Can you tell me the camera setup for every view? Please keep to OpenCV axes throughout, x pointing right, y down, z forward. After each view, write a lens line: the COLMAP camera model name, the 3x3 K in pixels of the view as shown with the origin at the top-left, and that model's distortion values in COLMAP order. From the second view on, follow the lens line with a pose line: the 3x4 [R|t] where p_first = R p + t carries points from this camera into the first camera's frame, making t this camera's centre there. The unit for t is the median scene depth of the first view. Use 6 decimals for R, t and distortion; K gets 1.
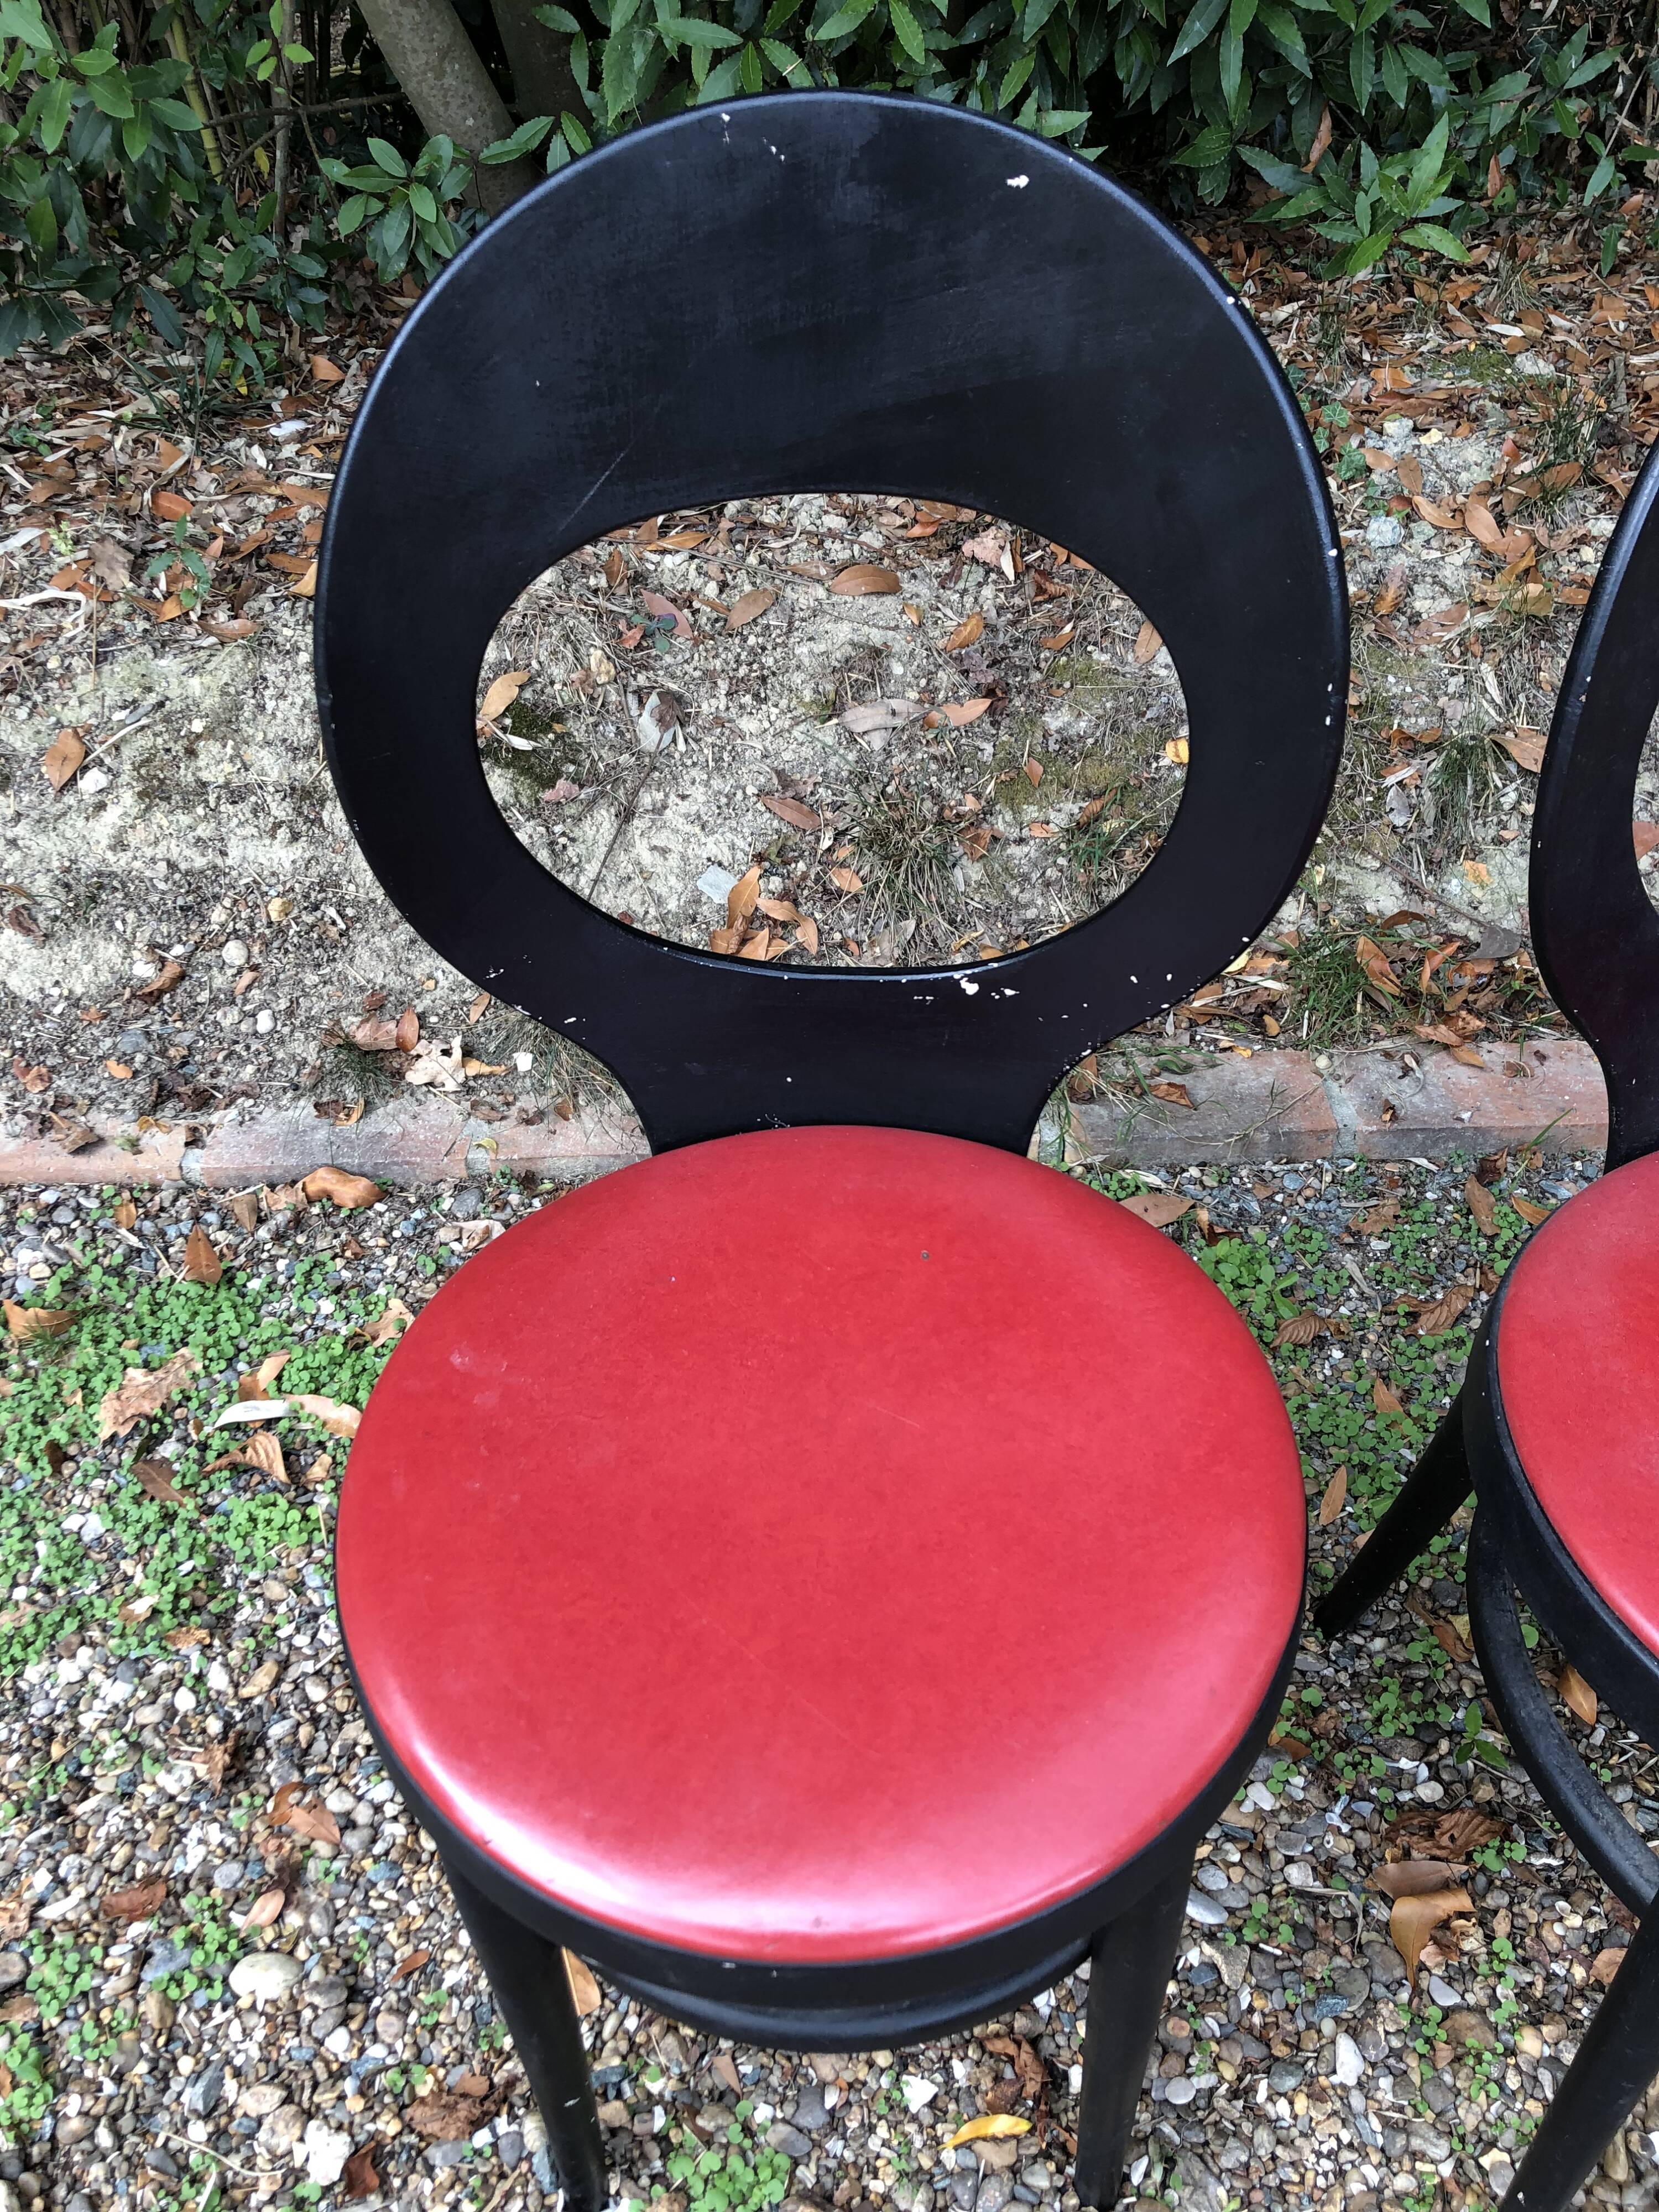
lens RADIAL K [[1815.6, 0, 852.6], [0, 1815.6, 1107.1], [0, 0, 1]] dist [0.022000, -0.011319]
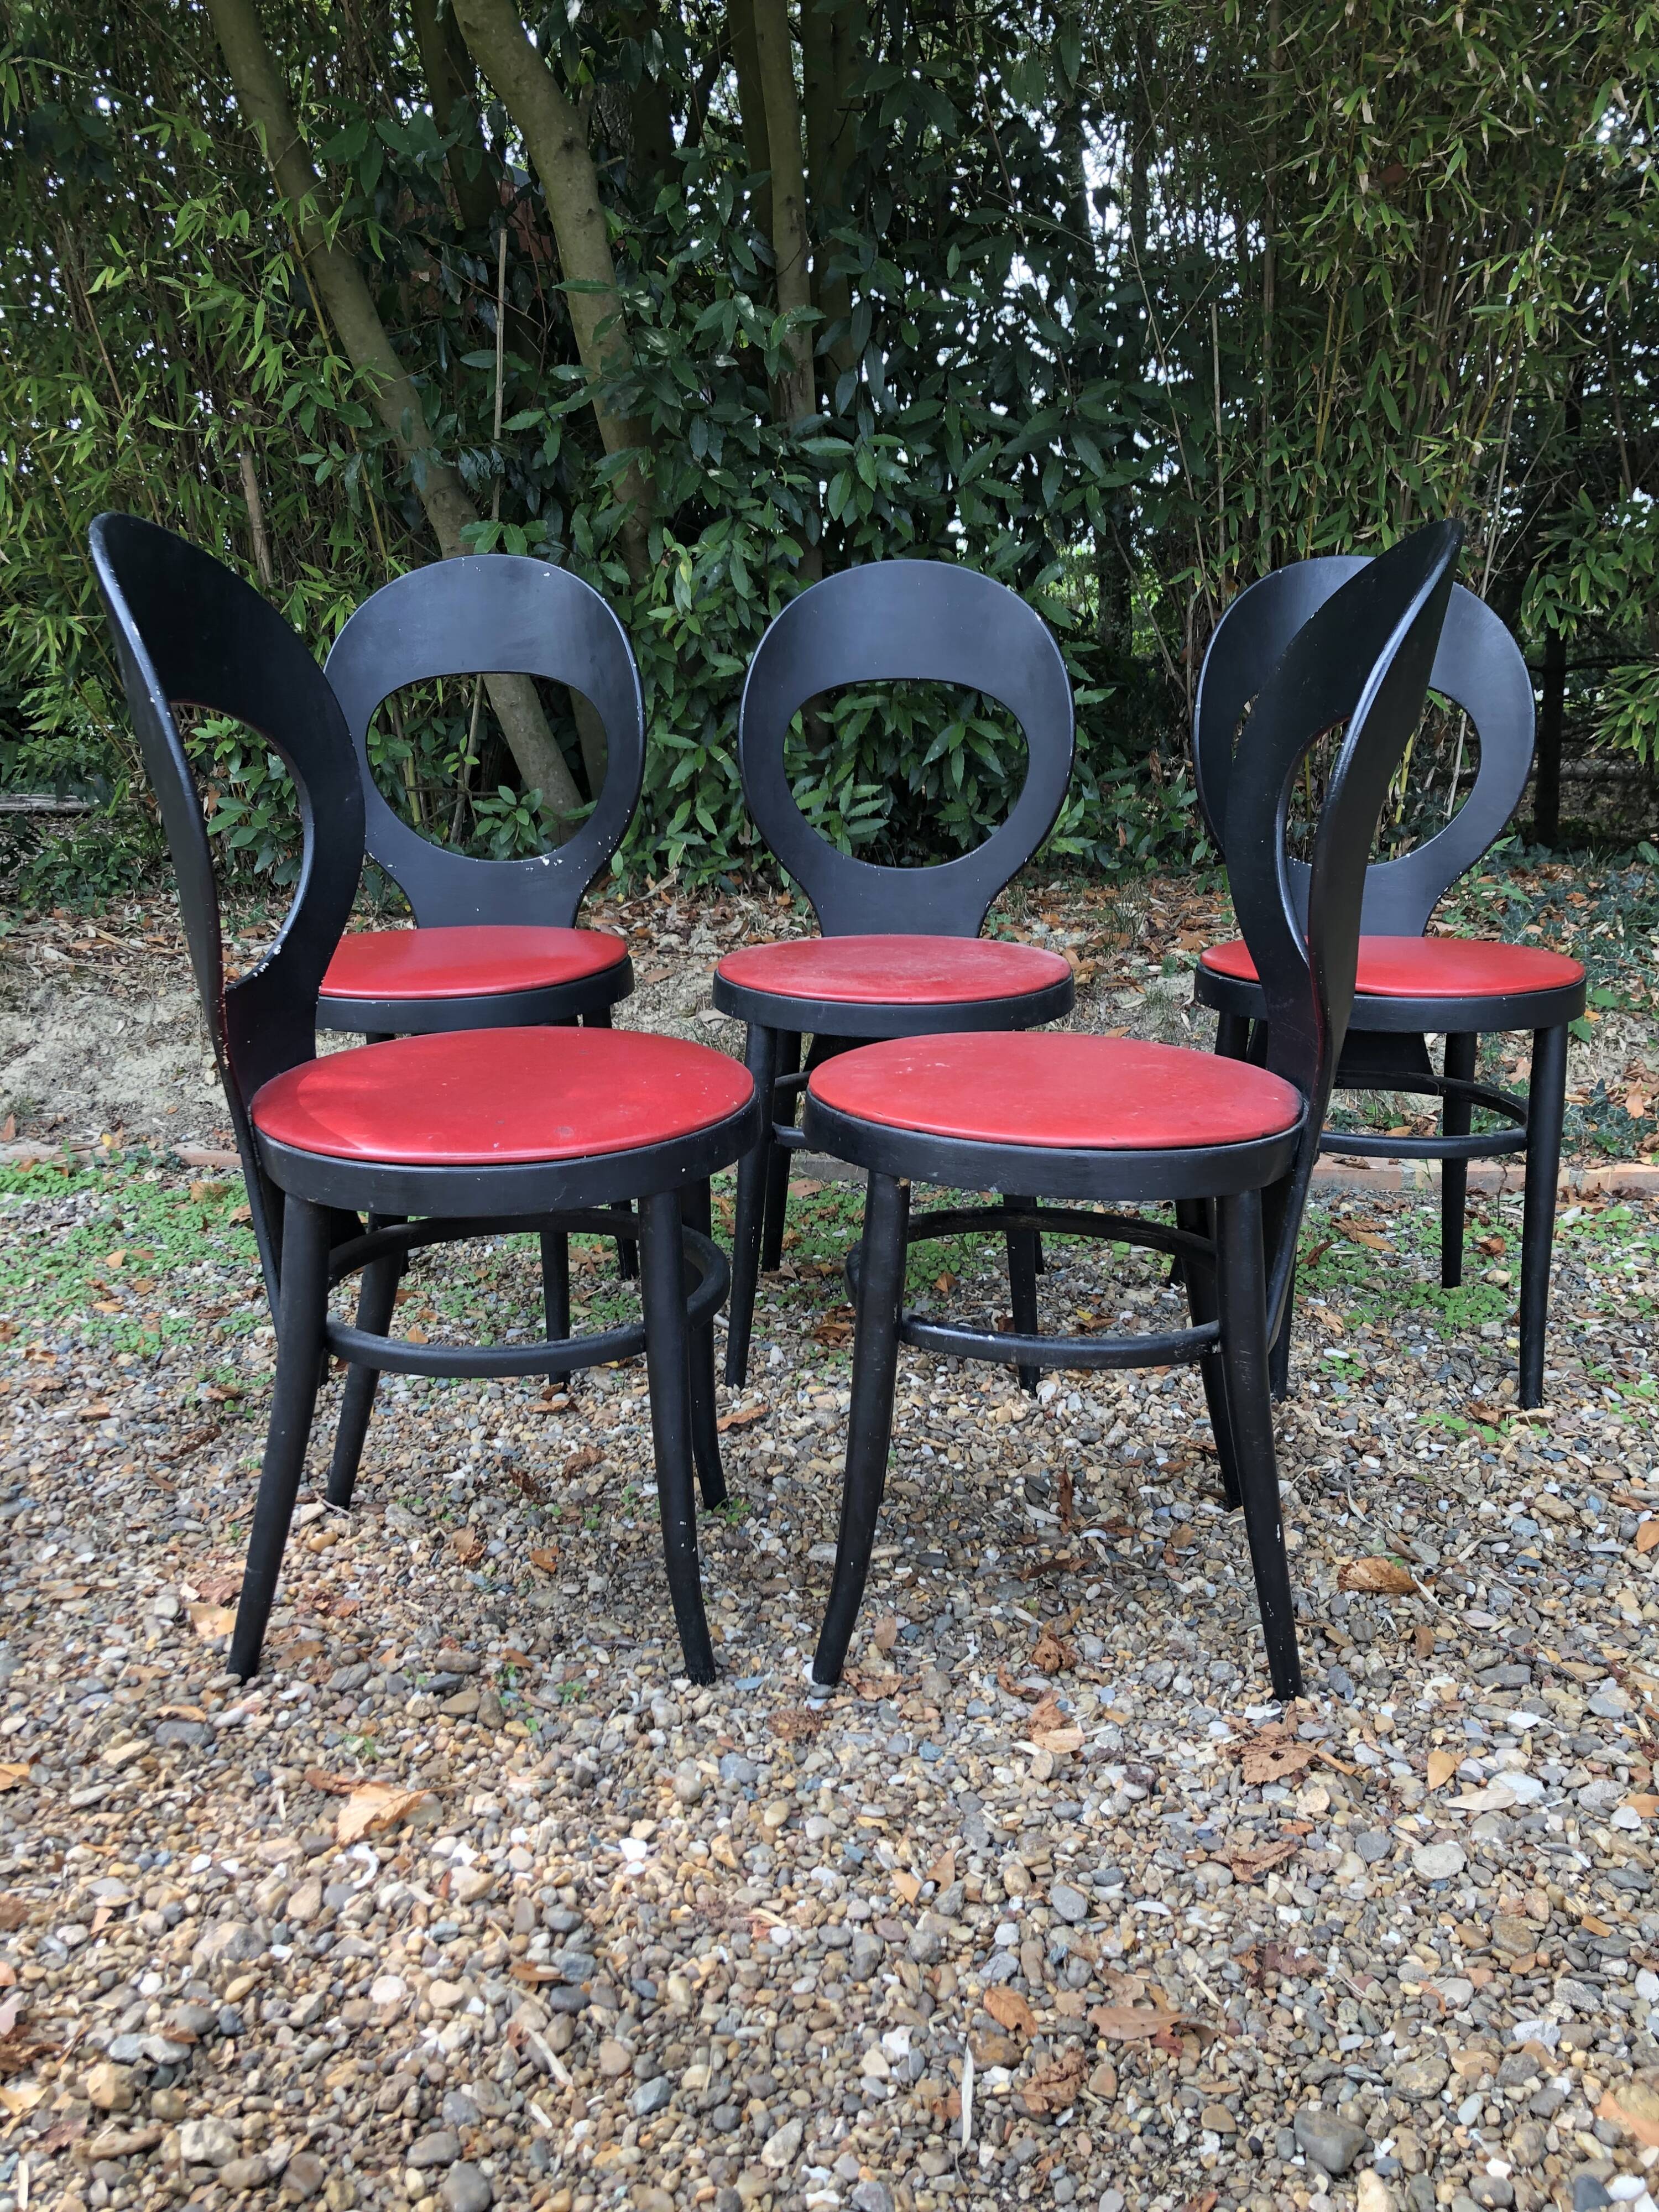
lens RADIAL K [[1815.6, 0, 845.3], [0, 1815.6, 1097.4], [0, 0, 1]] dist [0.022000, -0.011319]
pose [[0.996280, 0.042732, -0.074838, 0.284993], [-0.073299, 0.876877, -0.475094, 0.716314], [0.045322, 0.478812, 0.876747, -0.547551]]
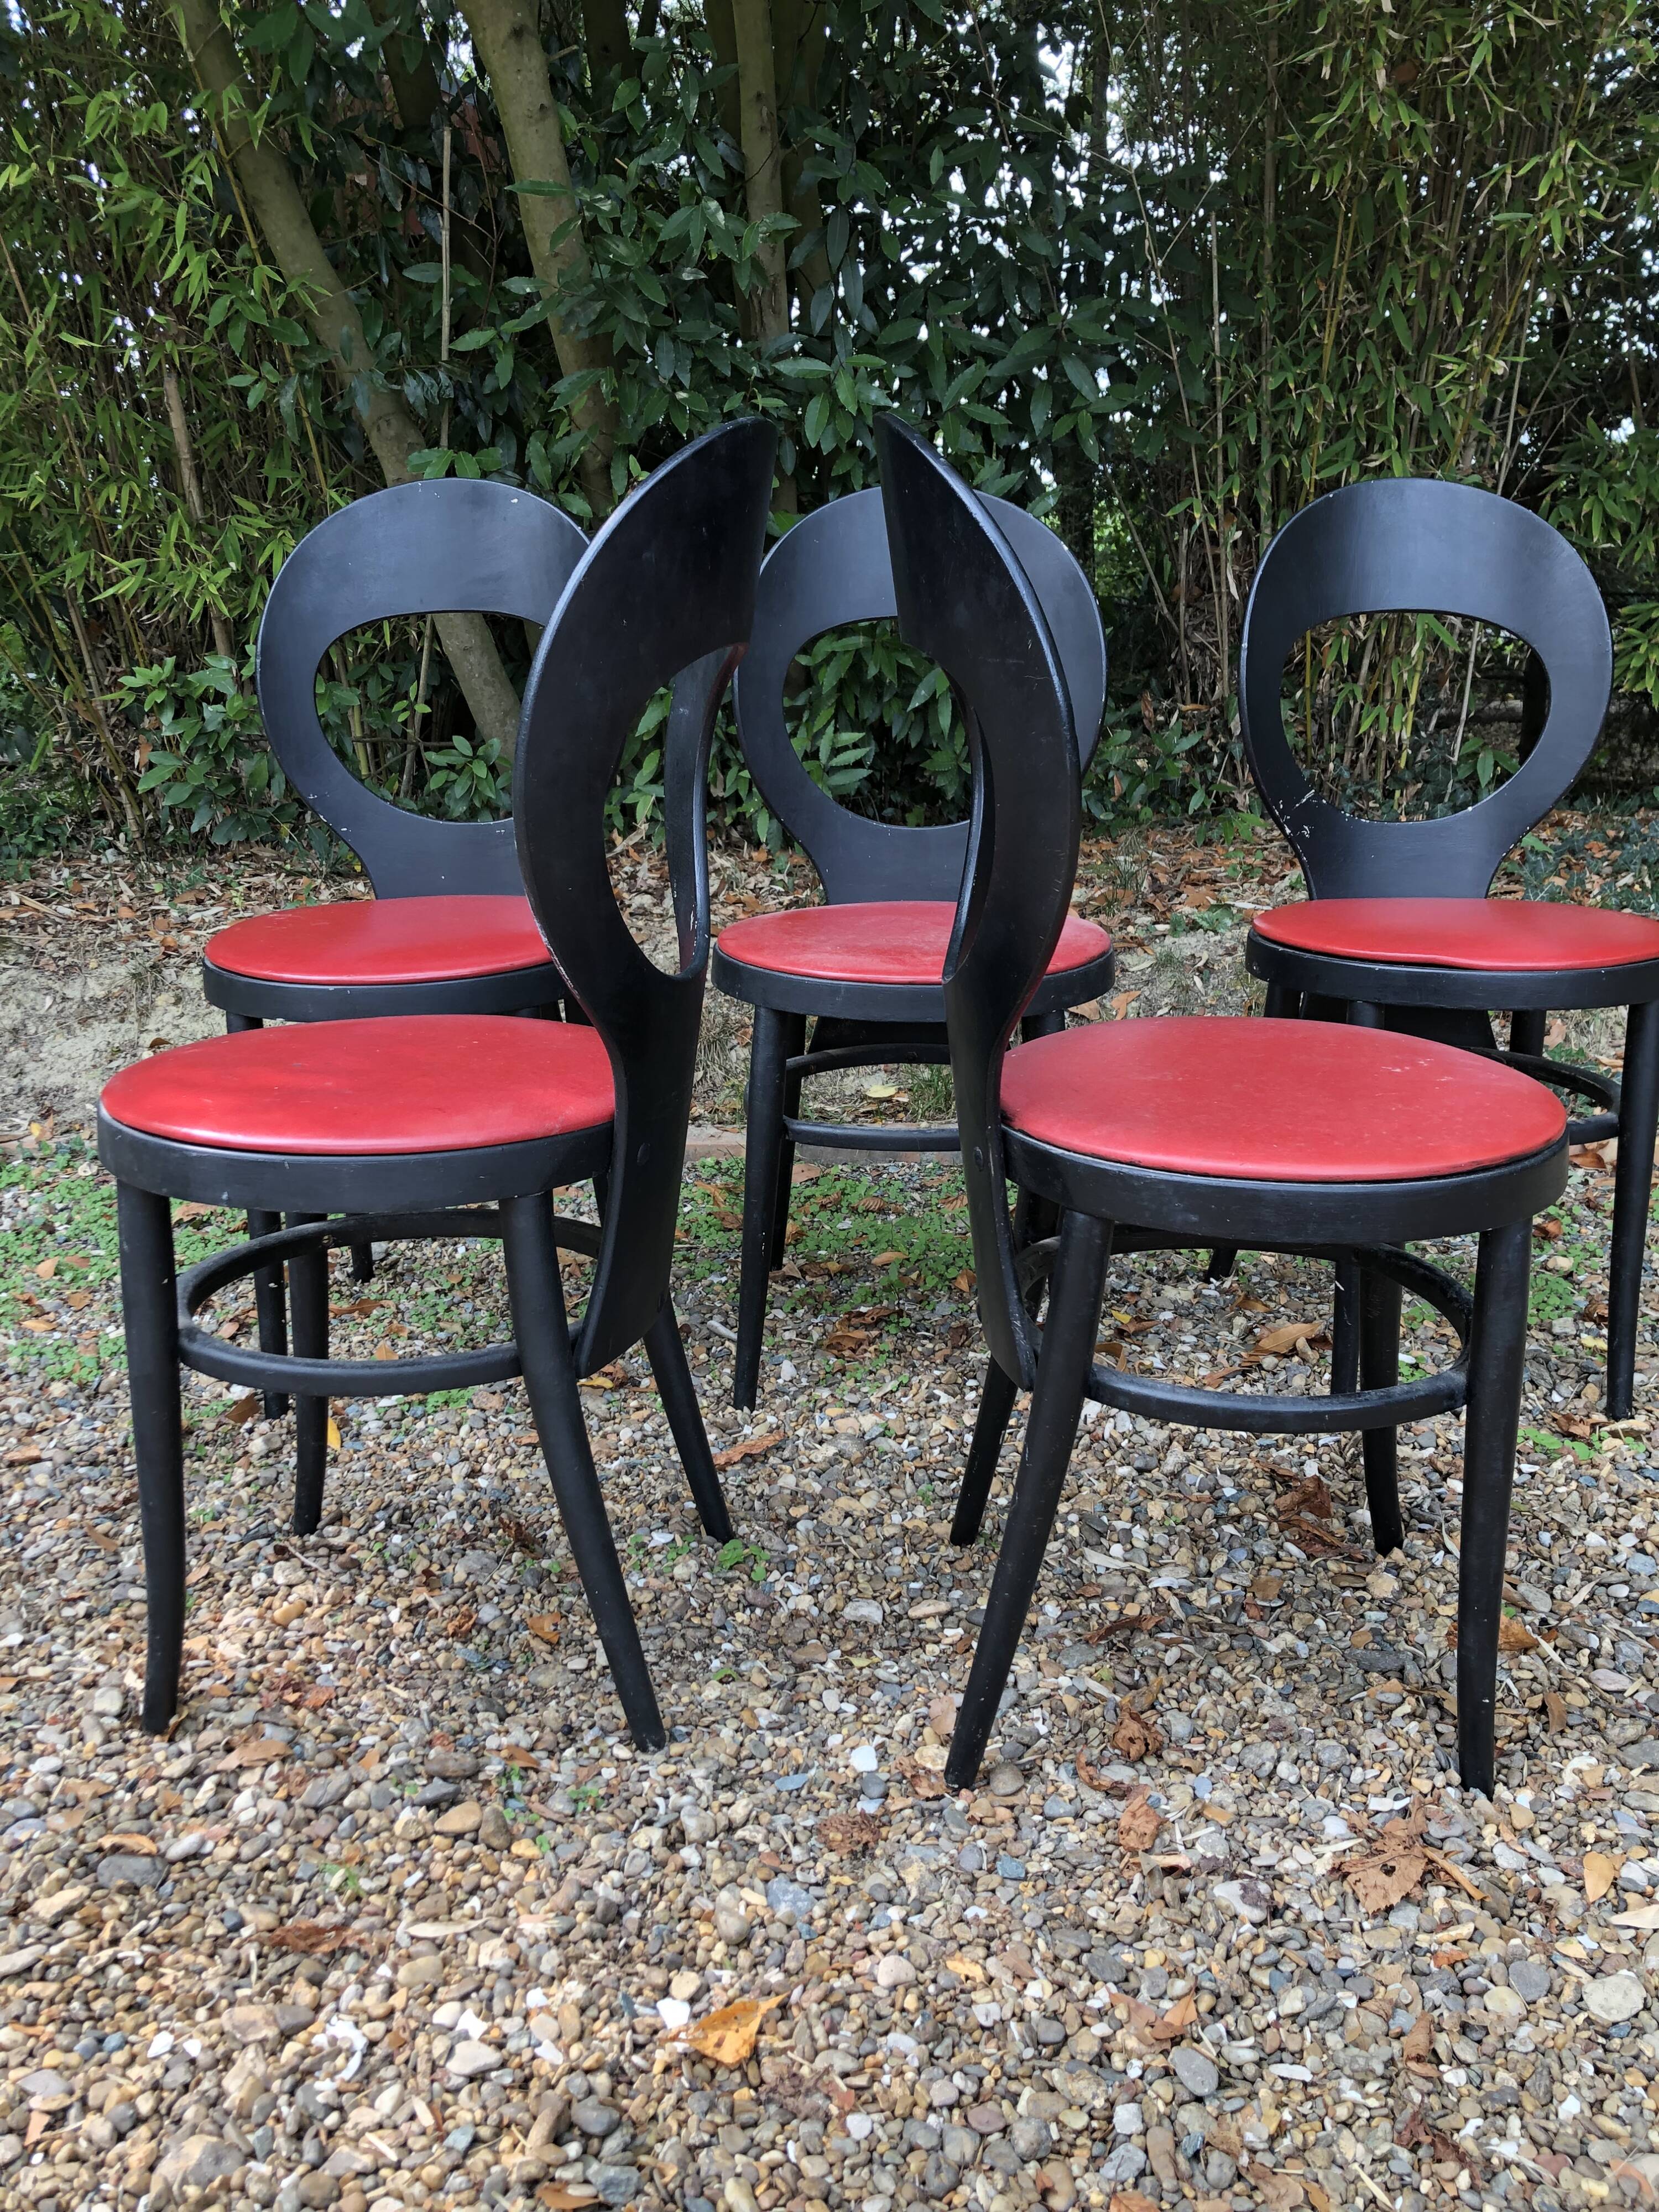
lens RADIAL K [[1815.6, 0, 854.9], [0, 1815.6, 1097.9], [0, 0, 1]] dist [0.022000, -0.011319]
pose [[0.998672, 0.031281, -0.040938, 0.236654], [-0.046395, 0.891544, -0.450552, 0.641227], [0.022404, 0.451853, 0.891811, -0.457431]]
